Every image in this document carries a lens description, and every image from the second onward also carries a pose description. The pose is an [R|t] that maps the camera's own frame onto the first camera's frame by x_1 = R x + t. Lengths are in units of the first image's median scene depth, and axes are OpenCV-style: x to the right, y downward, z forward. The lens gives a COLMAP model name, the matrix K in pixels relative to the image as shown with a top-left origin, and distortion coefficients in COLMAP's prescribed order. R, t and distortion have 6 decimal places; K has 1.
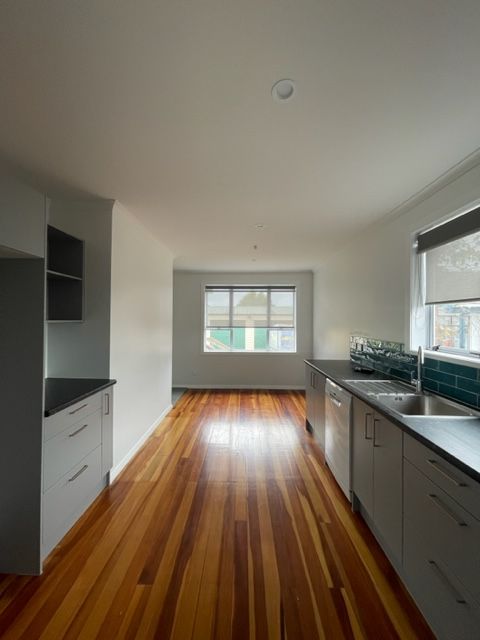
lens RADIAL K [[259.0, 0, 240.0], [0, 259.0, 320.0], [0, 0, 1]] dist [-0.001342, -0.000114]
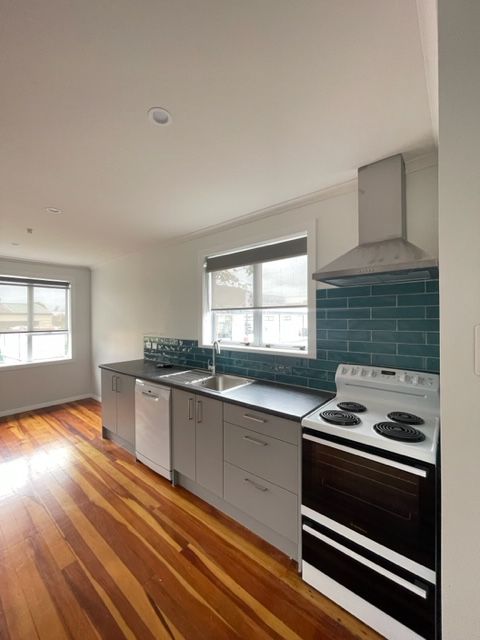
lens RADIAL K [[259.0, 0, 240.0], [0, 259.0, 320.0], [0, 0, 1]] dist [-0.001342, -0.000114]
pose [[0.623605, -0.012111, 0.781646, -0.252684], [0.009127, 0.999925, 0.008212, -0.018877], [-0.781687, 0.002013, 0.623668, 0.030971]]
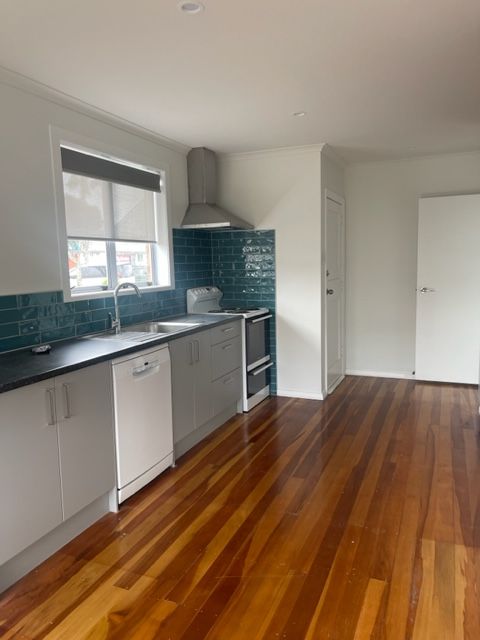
lens RADIAL K [[480.9, 0, 240.0], [0, 480.9, 320.0], [0, 0, 1]] dist [0.074590, -0.000429]
pose [[-0.926341, -0.030225, 0.375470, -0.361803], [0.018838, 0.991811, 0.126316, 0.010933], [-0.376214, 0.124085, -0.918186, 2.165395]]
